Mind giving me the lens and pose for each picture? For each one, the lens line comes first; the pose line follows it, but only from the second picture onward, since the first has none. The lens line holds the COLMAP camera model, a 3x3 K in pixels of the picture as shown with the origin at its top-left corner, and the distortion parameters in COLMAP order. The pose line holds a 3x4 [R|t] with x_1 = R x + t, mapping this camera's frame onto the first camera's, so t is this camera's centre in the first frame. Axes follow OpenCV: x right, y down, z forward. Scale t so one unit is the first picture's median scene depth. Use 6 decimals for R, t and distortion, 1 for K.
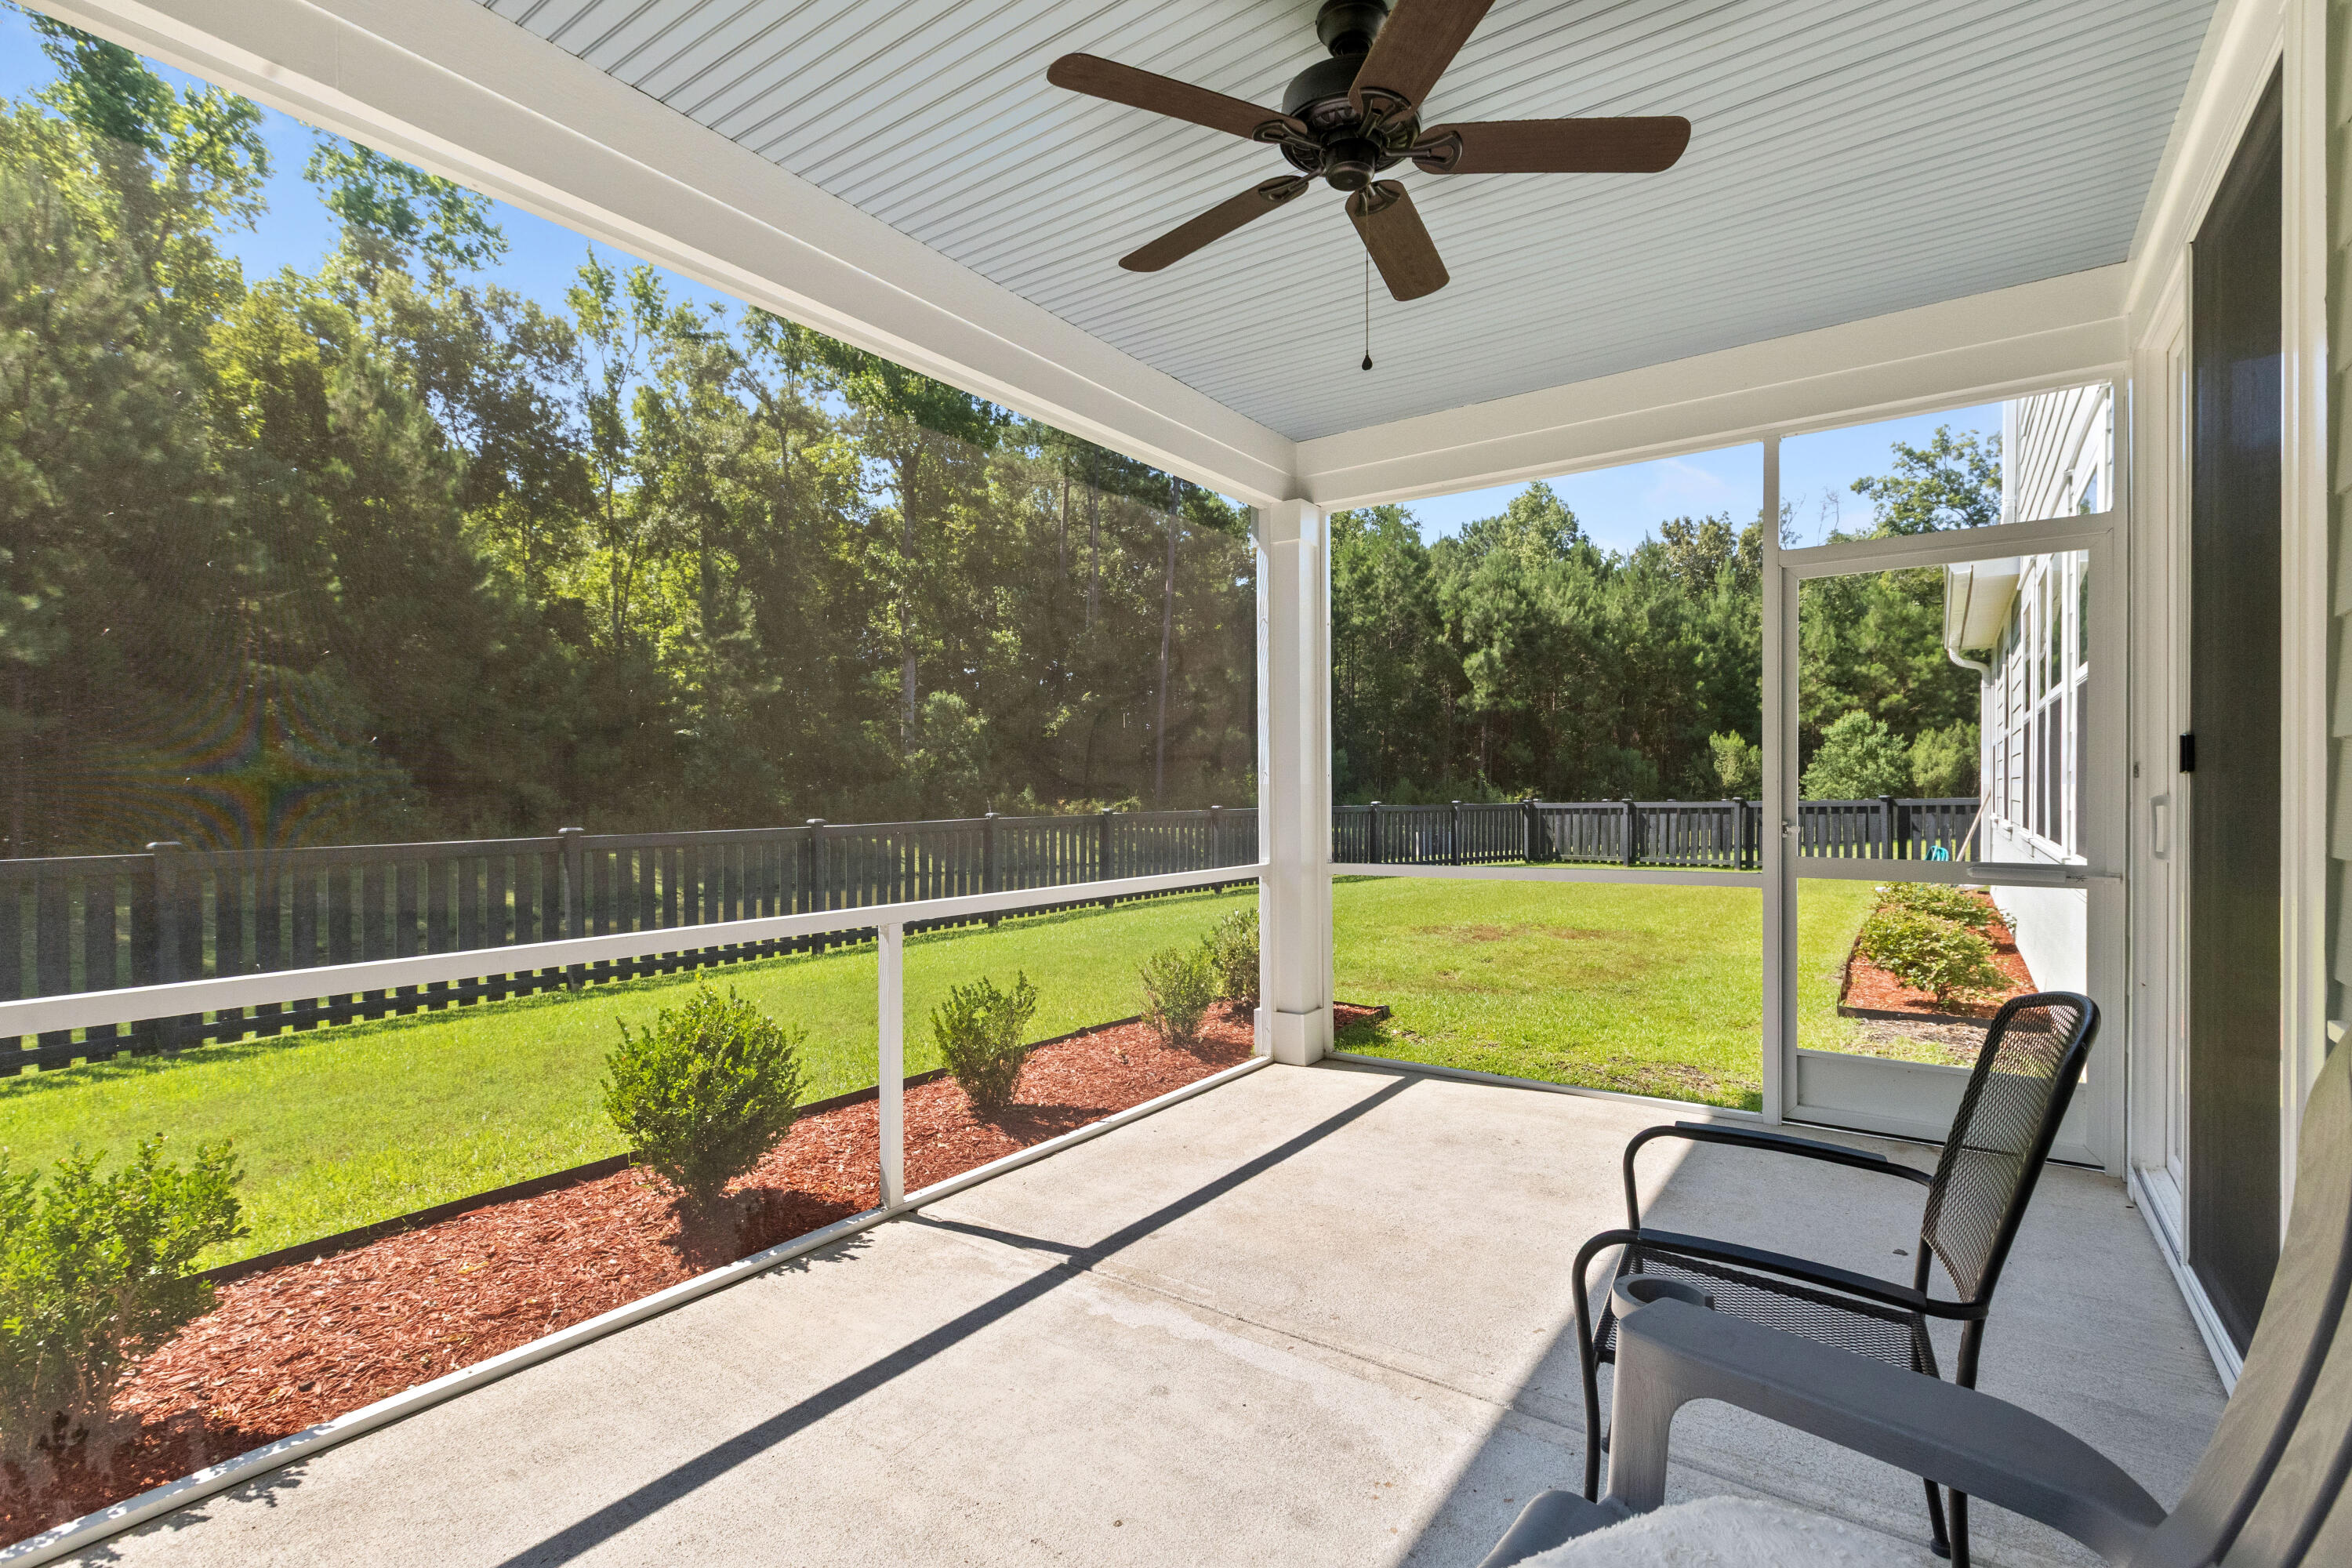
lens RADIAL K [[1065.2, 0, 1176.0], [0, 1065.2, 784.0], [0, 0, 1]] dist [0.019587, -0.030676]
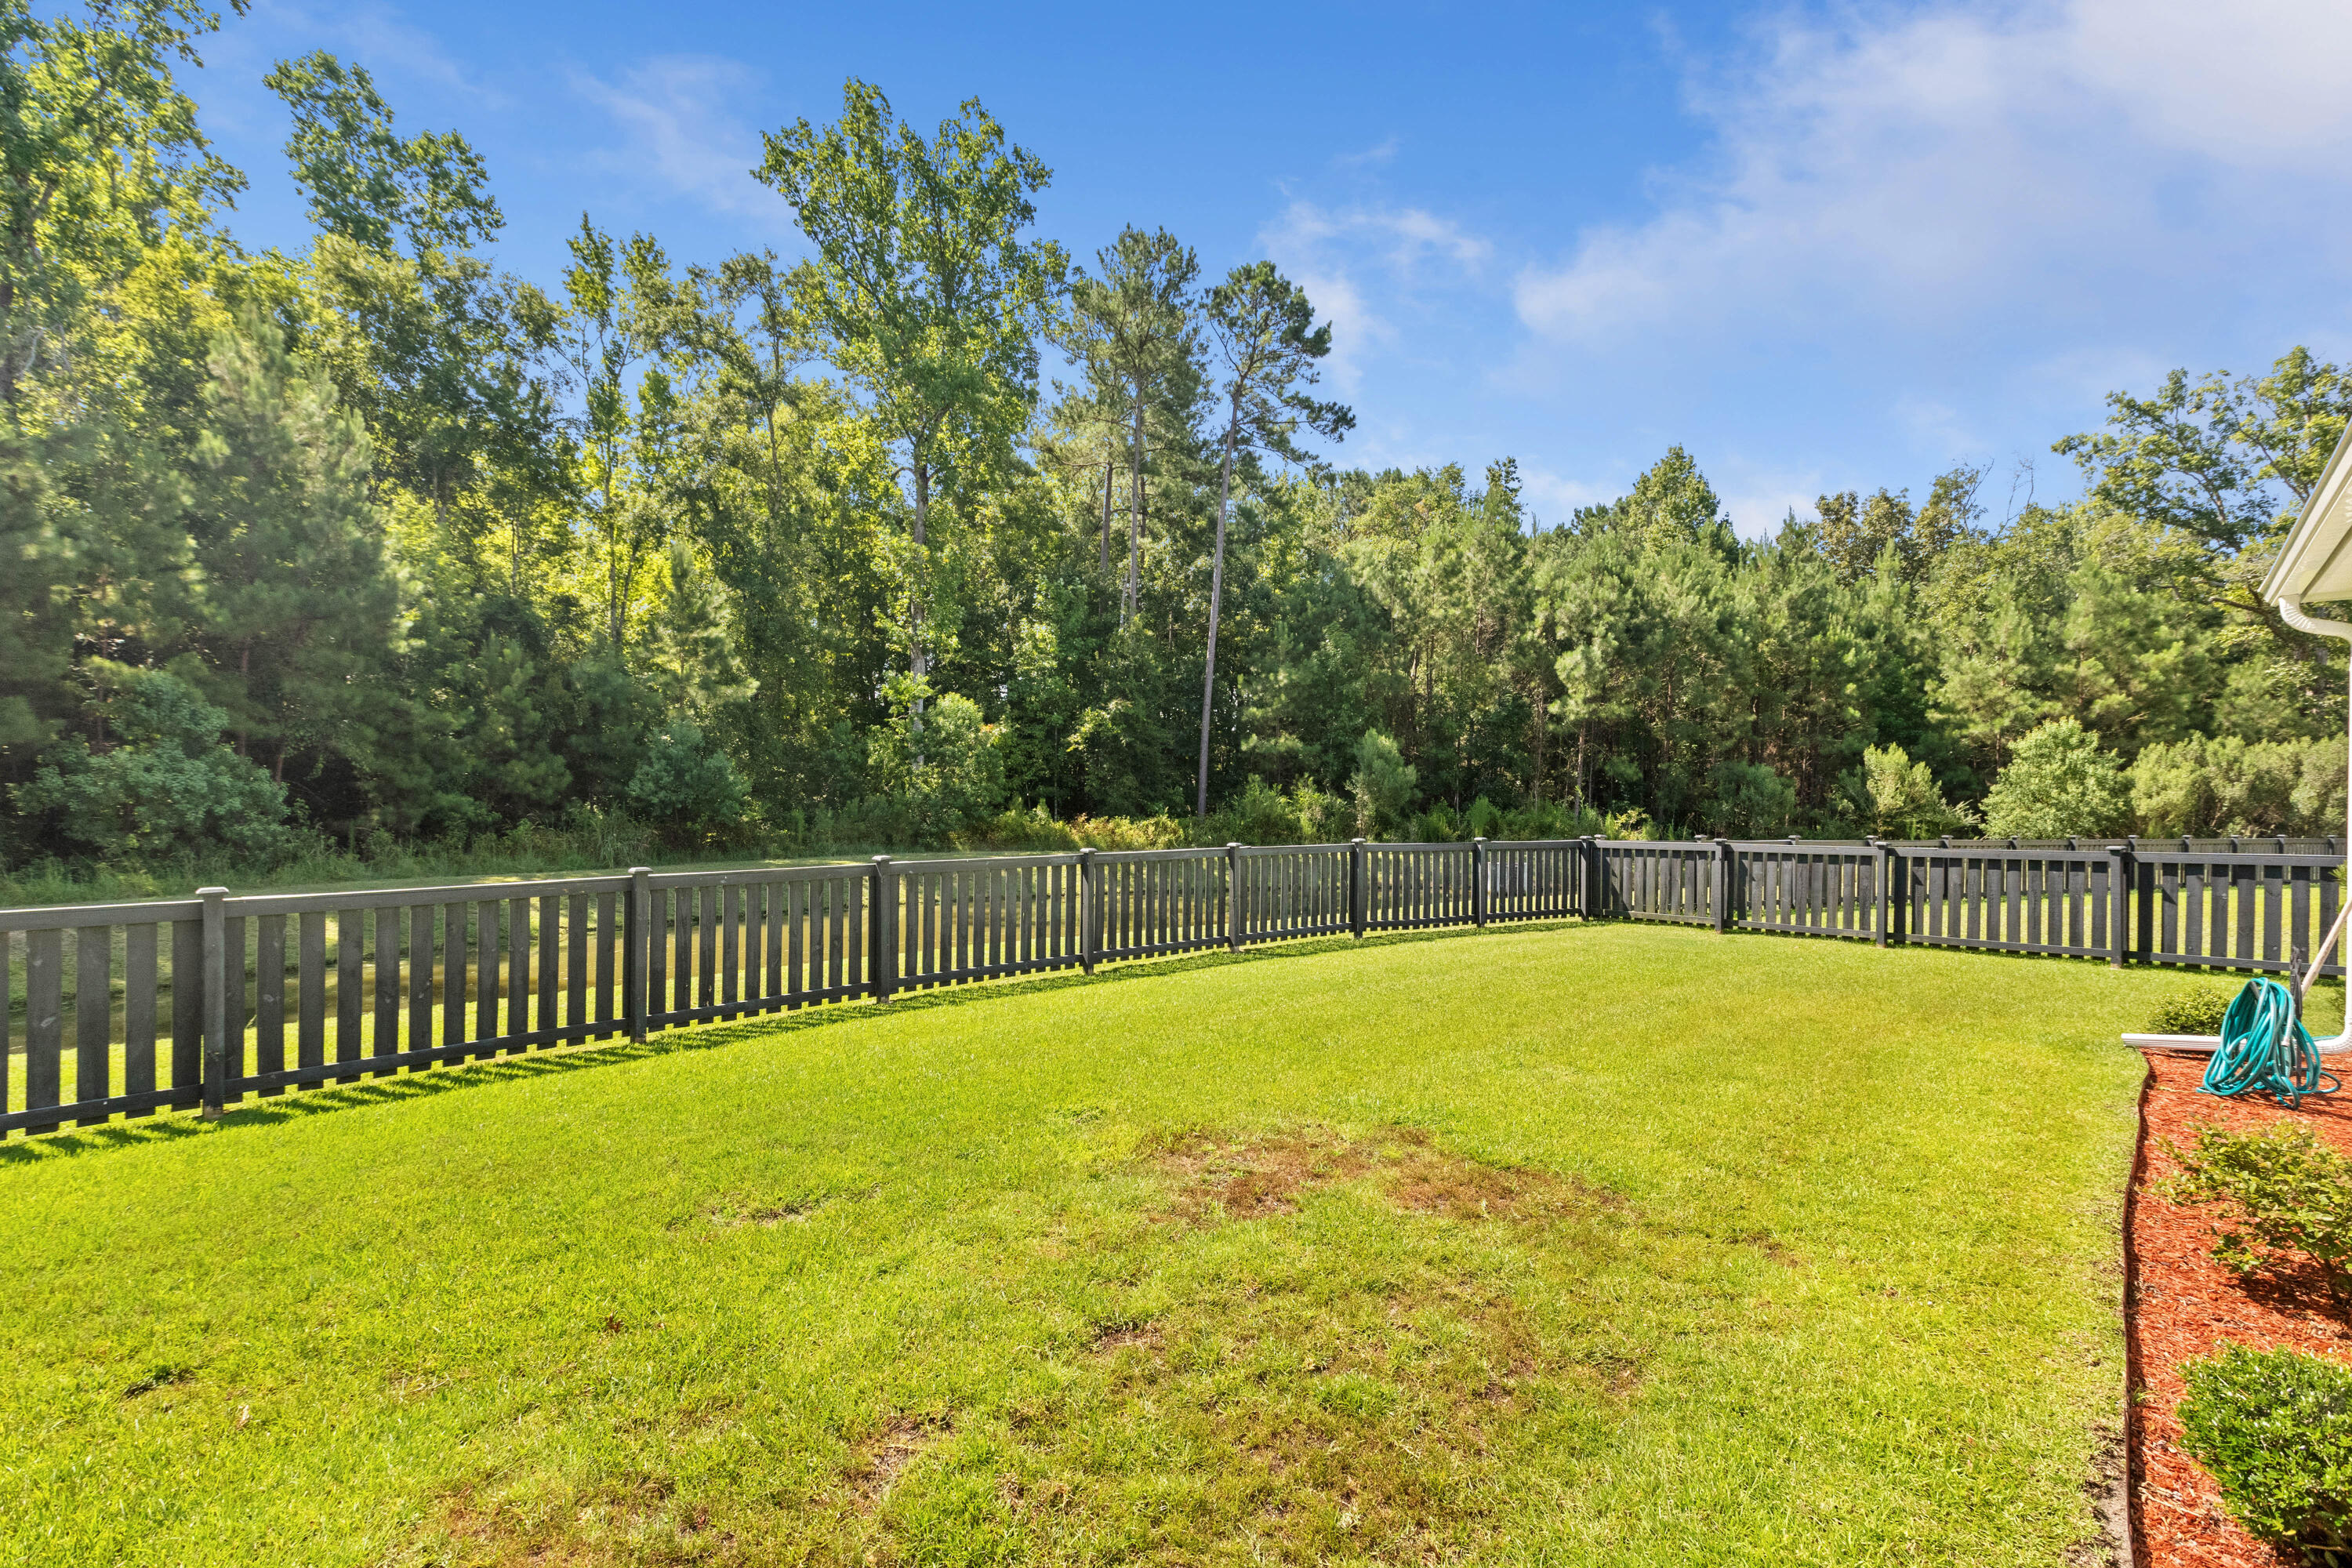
lens RADIAL K [[1061.4, 0, 1174.6], [0, 1061.4, 796.3], [0, 0, 1]] dist [0.015586, -0.015812]
pose [[0.992875, 0.011581, -0.118599, 0.068090], [-0.011118, 0.999928, 0.004566, -0.006997], [0.118644, -0.003215, 0.992932, 0.116314]]
